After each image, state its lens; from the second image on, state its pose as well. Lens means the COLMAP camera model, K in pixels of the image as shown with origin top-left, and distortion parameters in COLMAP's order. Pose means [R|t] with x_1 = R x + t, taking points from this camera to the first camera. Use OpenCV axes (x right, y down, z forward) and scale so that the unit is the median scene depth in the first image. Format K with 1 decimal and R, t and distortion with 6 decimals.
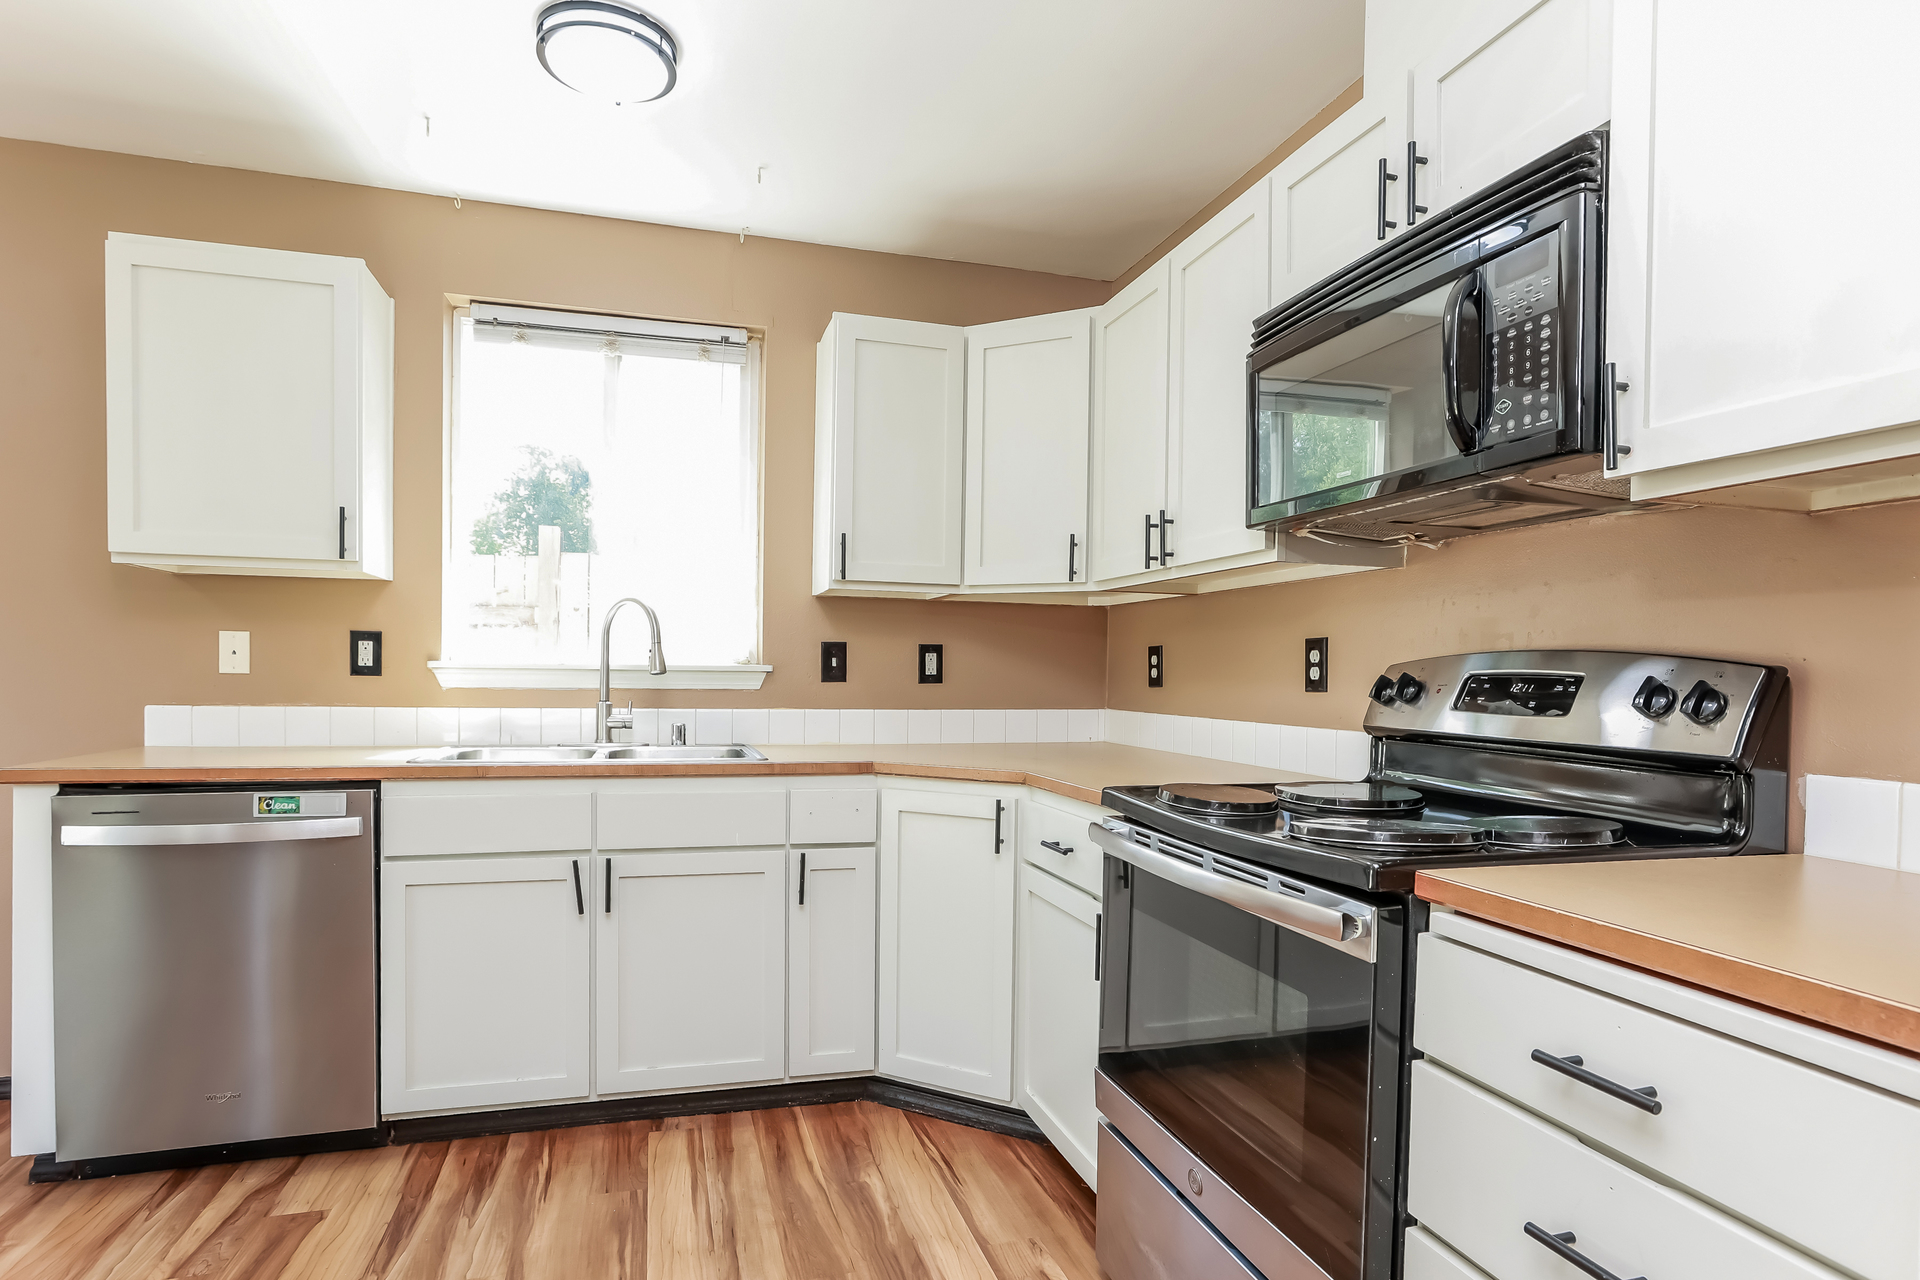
lens RADIAL K [[1042.8, 0, 957.4], [0, 1042.8, 699.6], [0, 0, 1]] dist [0.001246, 0.000216]
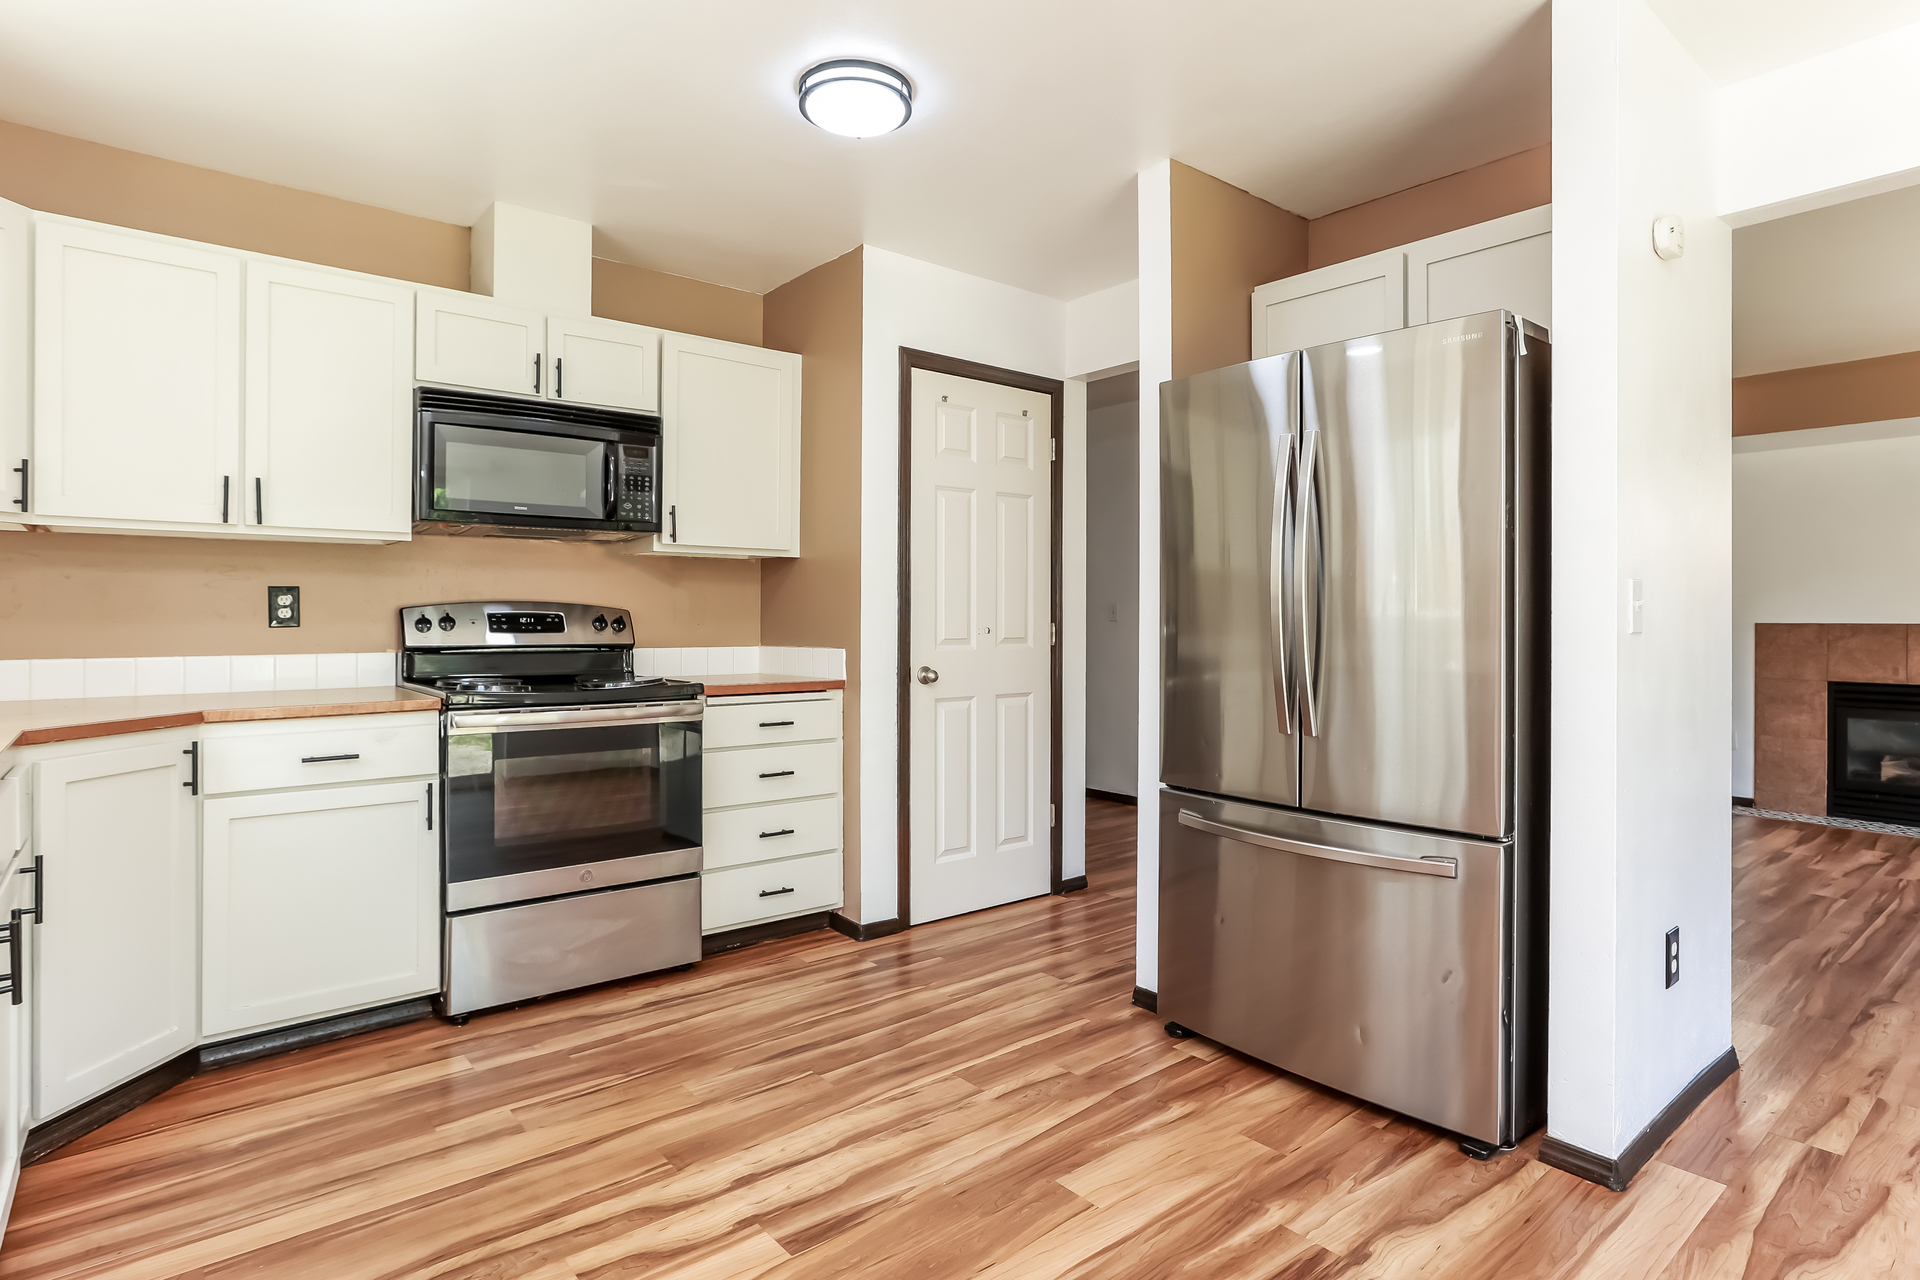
lens RADIAL K [[1016.8, 0, 958.9], [0, 1016.8, 614.4], [0, 0, 1]] dist [0.000535, -0.000068]
pose [[-0.394857, -0.009500, 0.918693, -1.352899], [0.017385, 0.999690, 0.017810, -0.036341], [-0.918578, 0.023004, -0.394570, 0.837320]]
